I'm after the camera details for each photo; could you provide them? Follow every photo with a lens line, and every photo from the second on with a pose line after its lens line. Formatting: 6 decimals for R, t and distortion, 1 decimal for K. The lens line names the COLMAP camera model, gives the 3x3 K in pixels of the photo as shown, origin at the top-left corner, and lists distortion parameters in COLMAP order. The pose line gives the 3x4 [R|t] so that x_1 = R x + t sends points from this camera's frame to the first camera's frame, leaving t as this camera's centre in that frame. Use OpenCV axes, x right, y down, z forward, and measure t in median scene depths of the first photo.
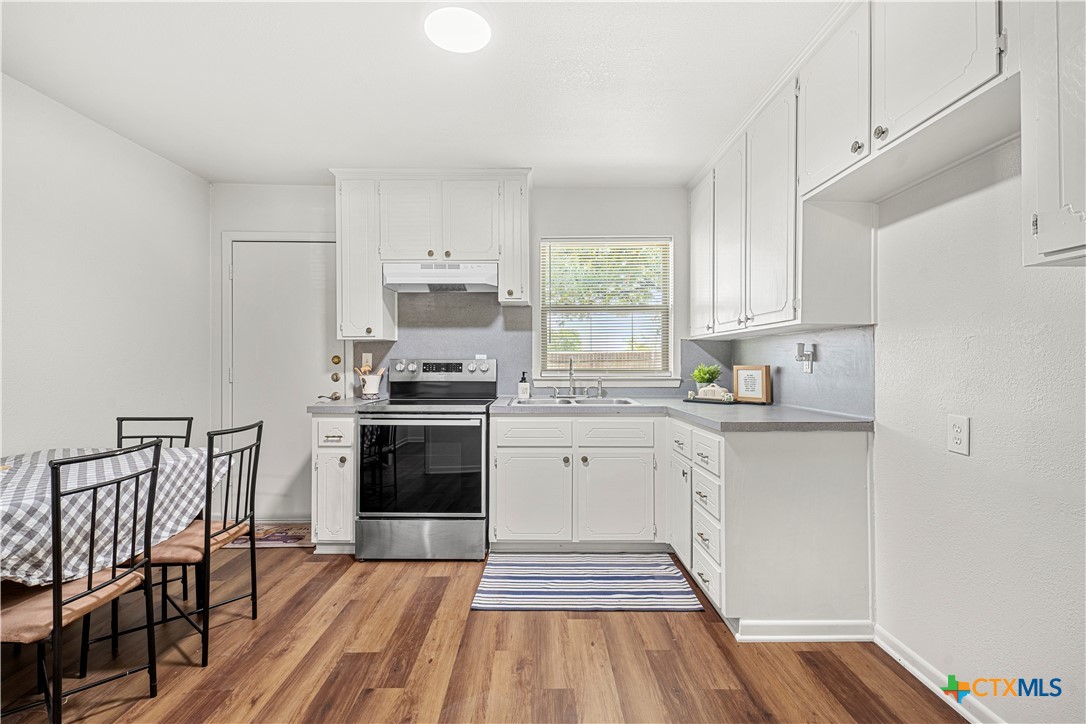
lens RADIAL K [[490.8, 0, 546.6], [0, 490.8, 354.4], [0, 0, 1]] dist [0.003726, -0.002457]
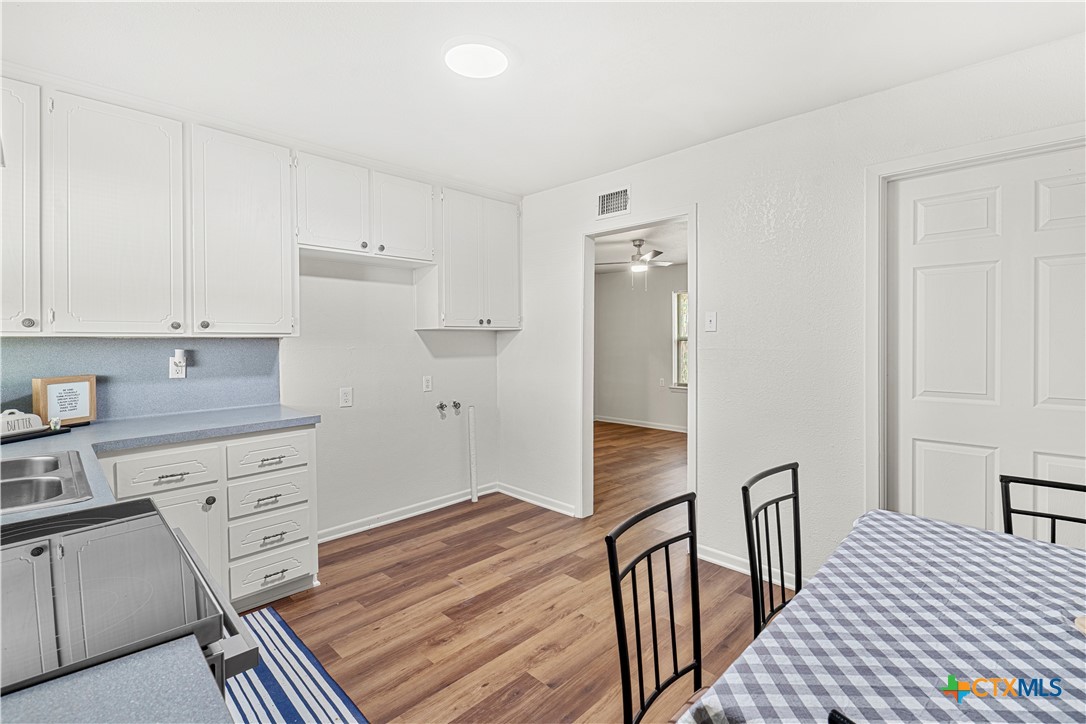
lens RADIAL K [[490.8, 0, 543.4], [0, 490.8, 350.5], [0, 0, 1]] dist [0.003726, -0.002457]
pose [[-0.705920, -0.007065, 0.708257, -0.644747], [-0.004330, 0.999975, 0.005659, -0.025722], [-0.708279, 0.000928, -0.705932, 1.035660]]
